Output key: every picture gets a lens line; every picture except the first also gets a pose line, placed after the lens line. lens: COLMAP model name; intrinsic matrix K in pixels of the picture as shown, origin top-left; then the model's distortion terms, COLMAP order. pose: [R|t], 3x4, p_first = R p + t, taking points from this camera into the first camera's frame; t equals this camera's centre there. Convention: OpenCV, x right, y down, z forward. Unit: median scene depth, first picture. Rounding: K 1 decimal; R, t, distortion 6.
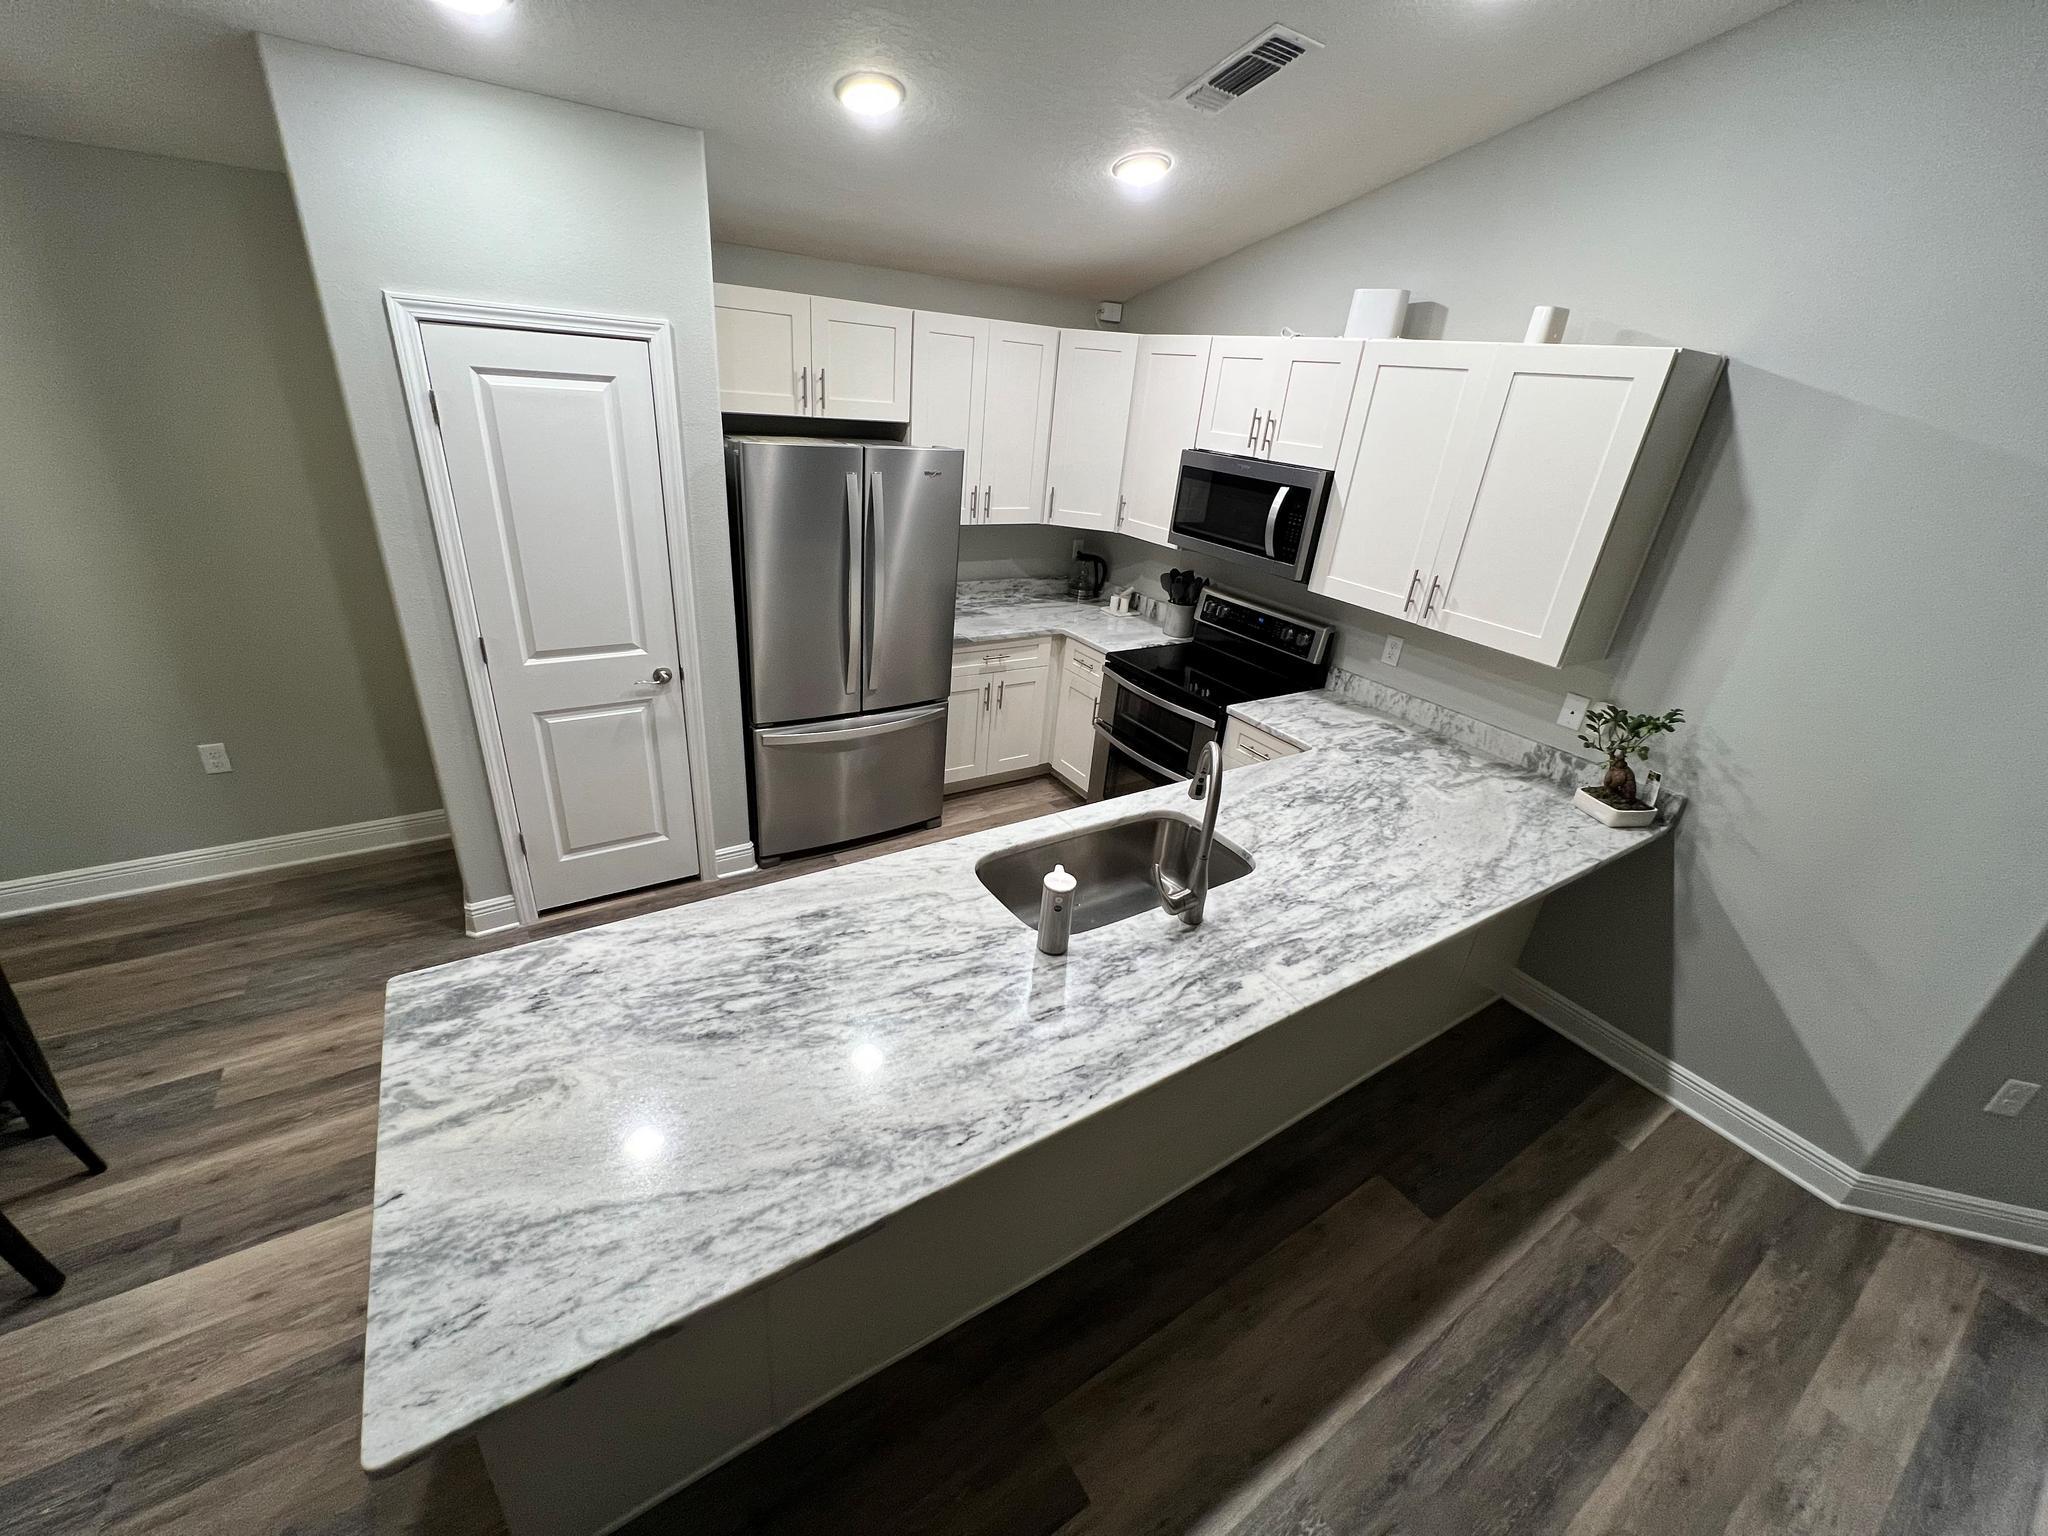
lens RADIAL K [[818.9, 0, 1016.0], [0, 818.9, 763.8], [0, 0, 1]] dist [-0.002875, -0.000018]
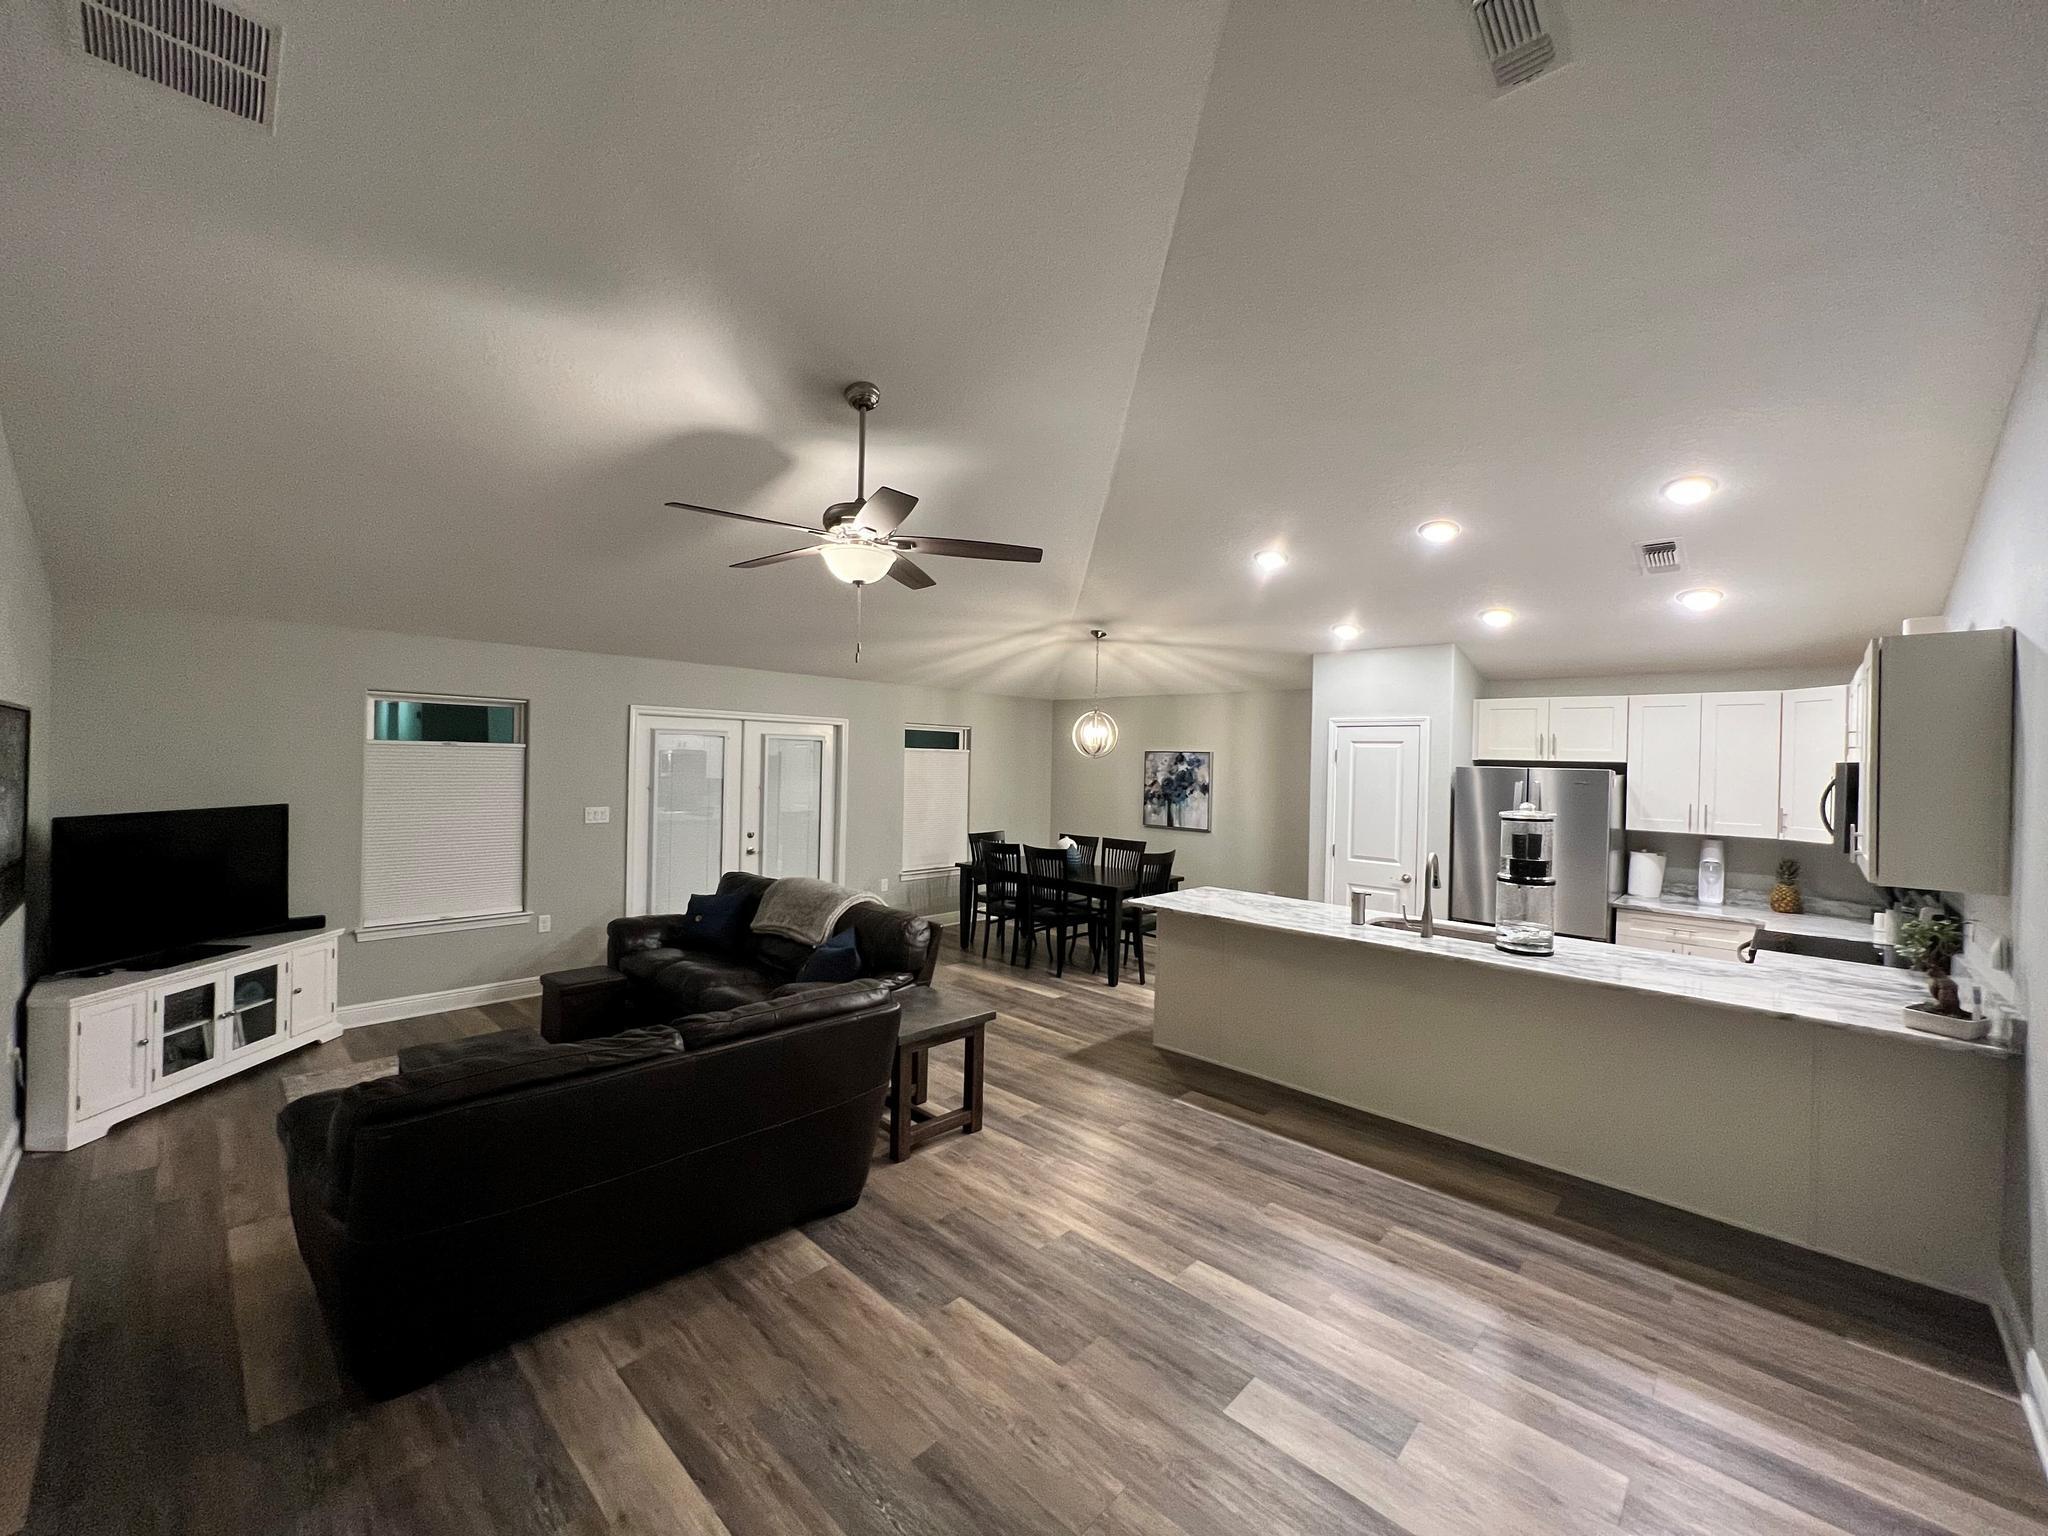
lens RADIAL K [[818.9, 0, 1019.6], [0, 818.9, 759.9], [0, 0, 1]] dist [-0.002875, -0.000018]
pose [[0.237989, -0.075846, -0.968302, 1.266599], [-0.424718, 0.888452, -0.173978, 0.373723], [0.873485, 0.452660, 0.179228, -0.294486]]
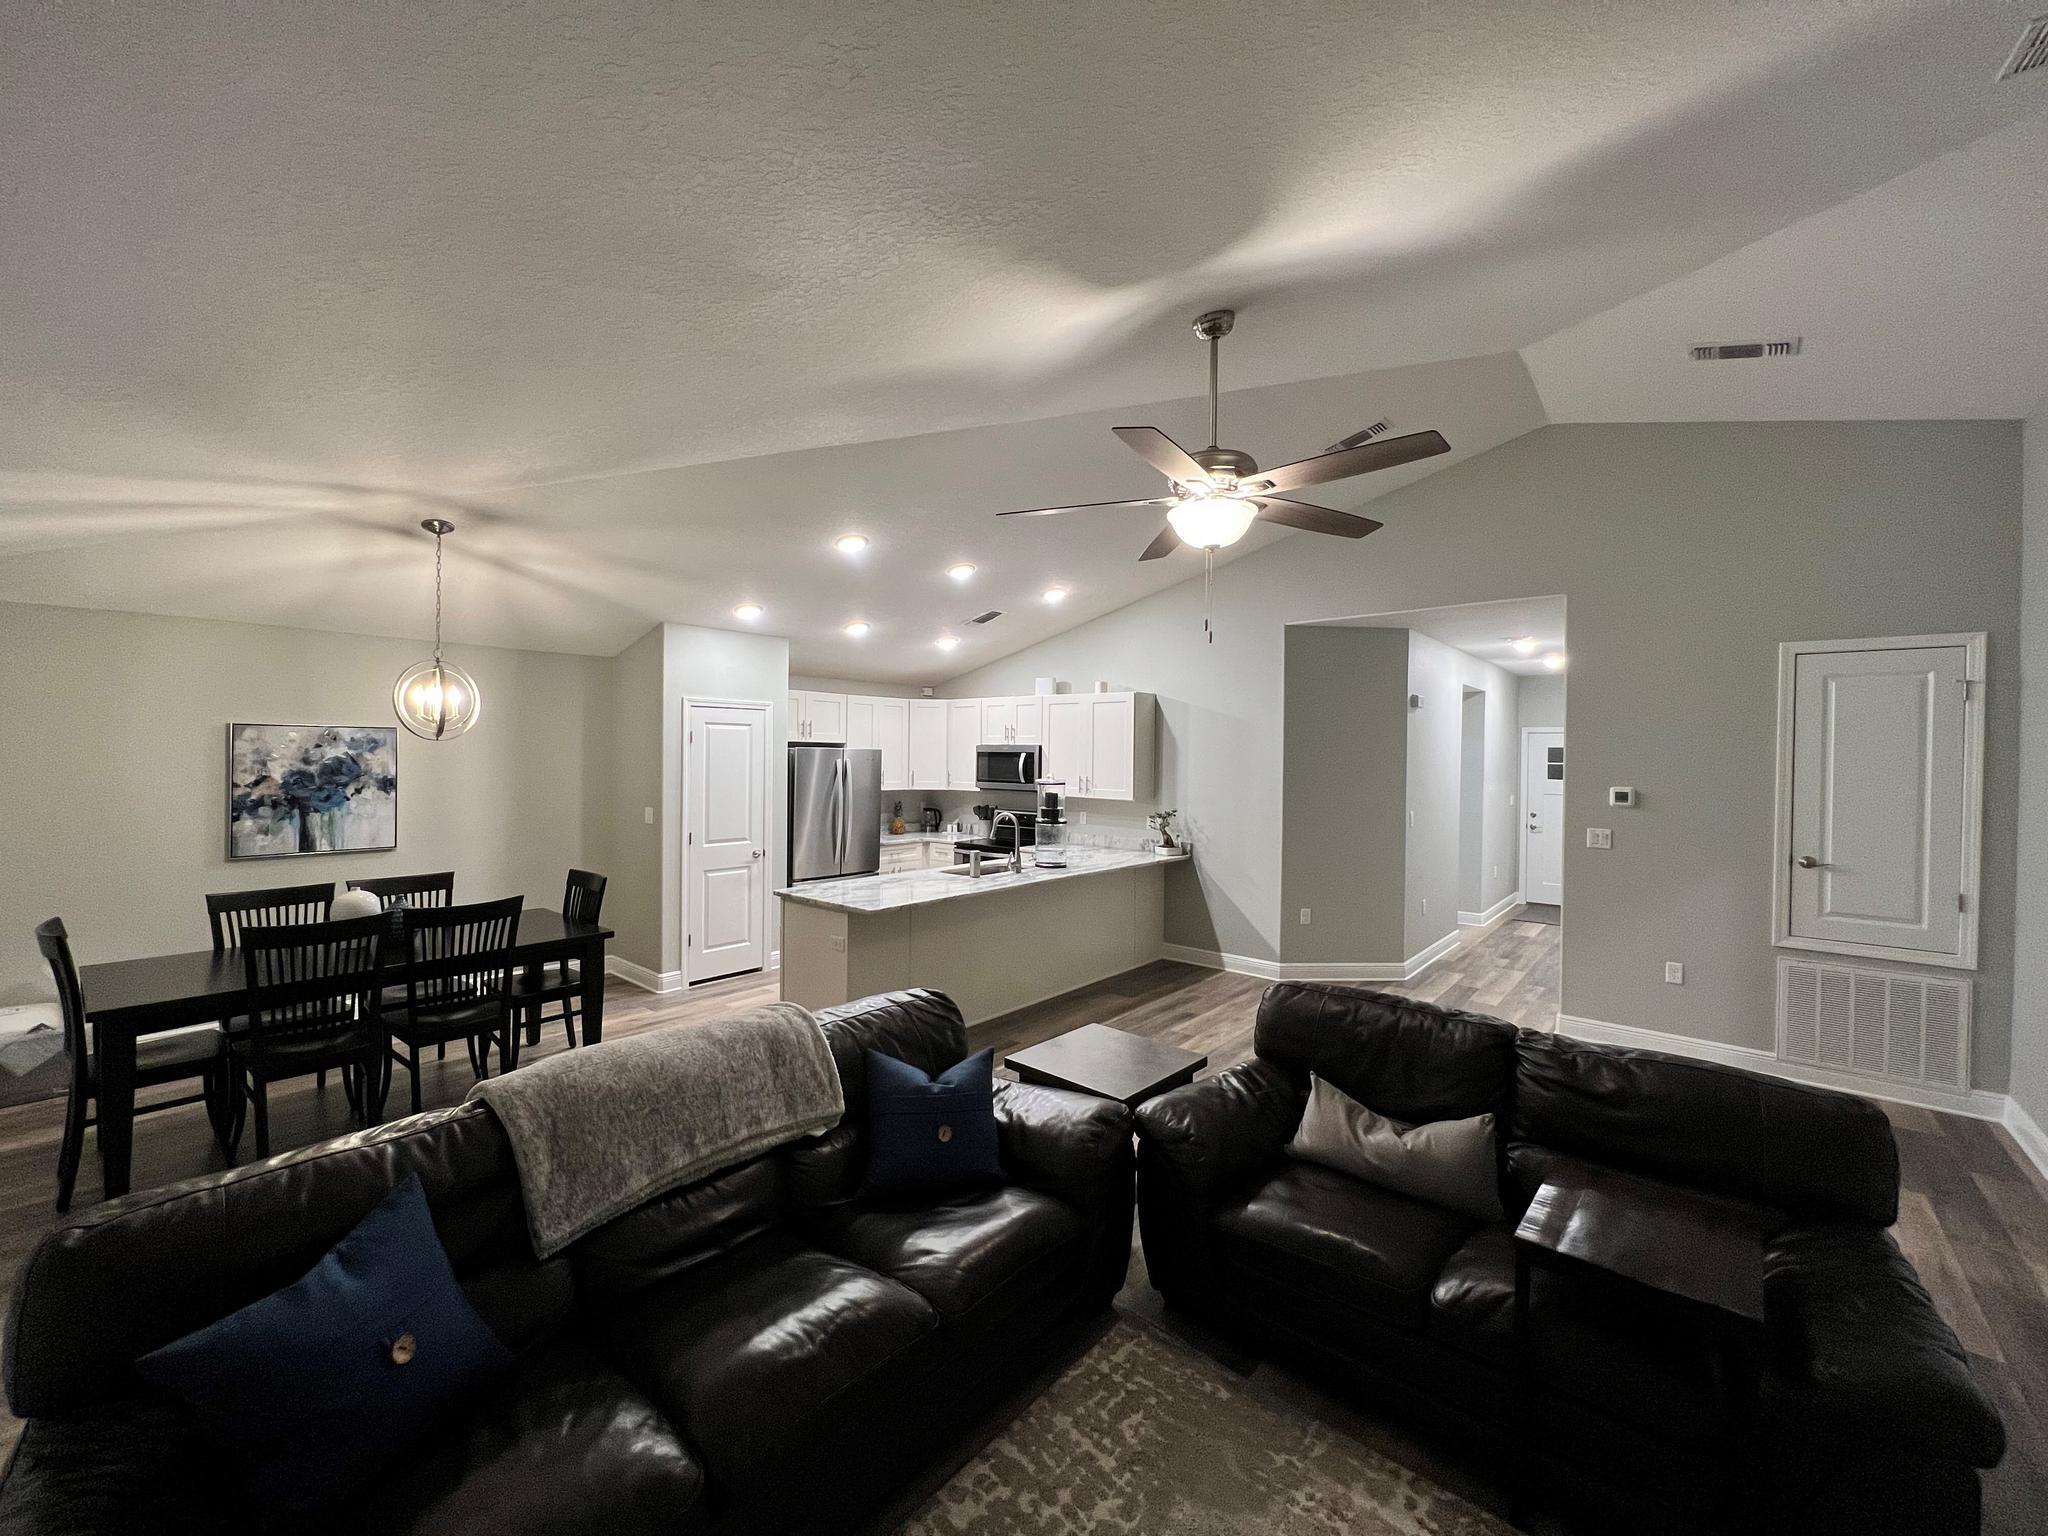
lens RADIAL K [[818.9, 0, 1022.3], [0, 818.9, 769.2], [0, 0, 1]] dist [-0.002875, -0.000018]
pose [[0.953415, -0.075376, 0.292093, -0.375419], [0.185353, 0.910315, -0.370096, 0.590120], [-0.238000, 0.406995, 0.881879, -1.083203]]
